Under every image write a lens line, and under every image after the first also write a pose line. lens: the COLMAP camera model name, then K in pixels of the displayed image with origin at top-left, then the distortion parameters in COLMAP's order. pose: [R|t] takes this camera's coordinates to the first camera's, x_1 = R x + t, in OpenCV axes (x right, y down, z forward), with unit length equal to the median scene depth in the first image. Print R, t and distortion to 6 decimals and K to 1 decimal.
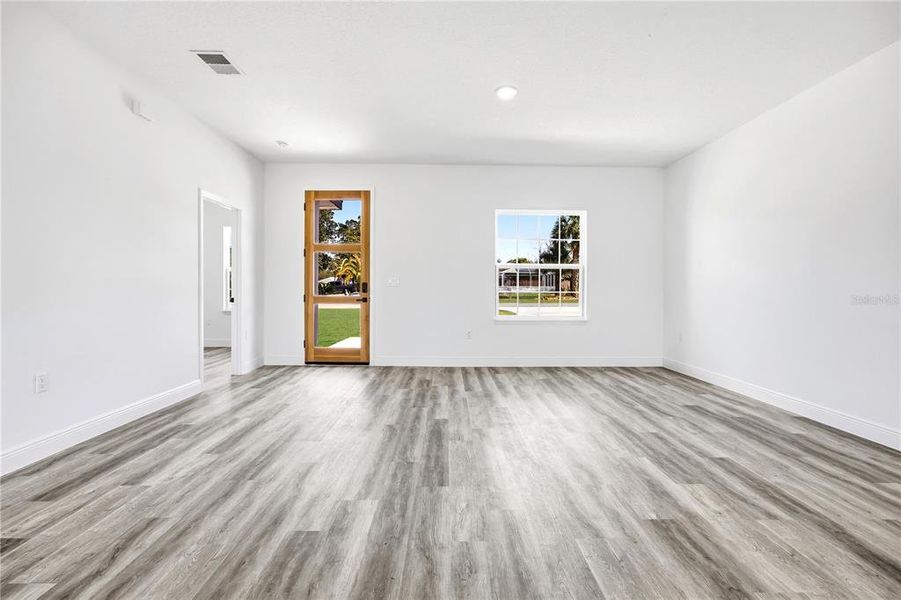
lens RADIAL K [[425.6, 0, 451.0], [0, 425.6, 290.8], [0, 0, 1]] dist [-0.013632, 0.000597]
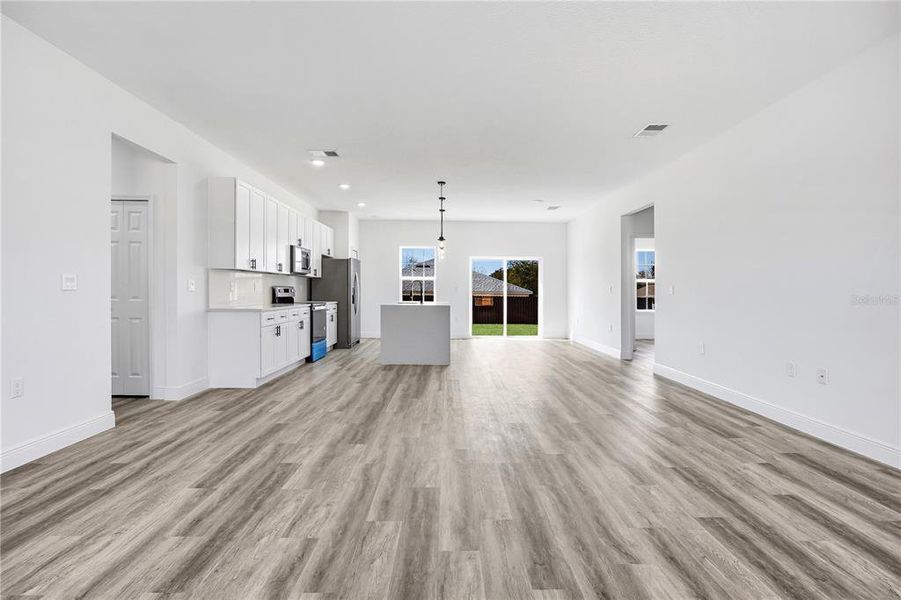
lens RADIAL K [[425.6, 0, 451.0], [0, 425.6, 290.8], [0, 0, 1]] dist [-0.013632, 0.000597]
pose [[-0.999974, -0.007040, 0.001294, 0.113090], [-0.007035, 0.999968, 0.003675, -0.025807], [-0.001320, 0.003666, -0.999992, 1.979032]]
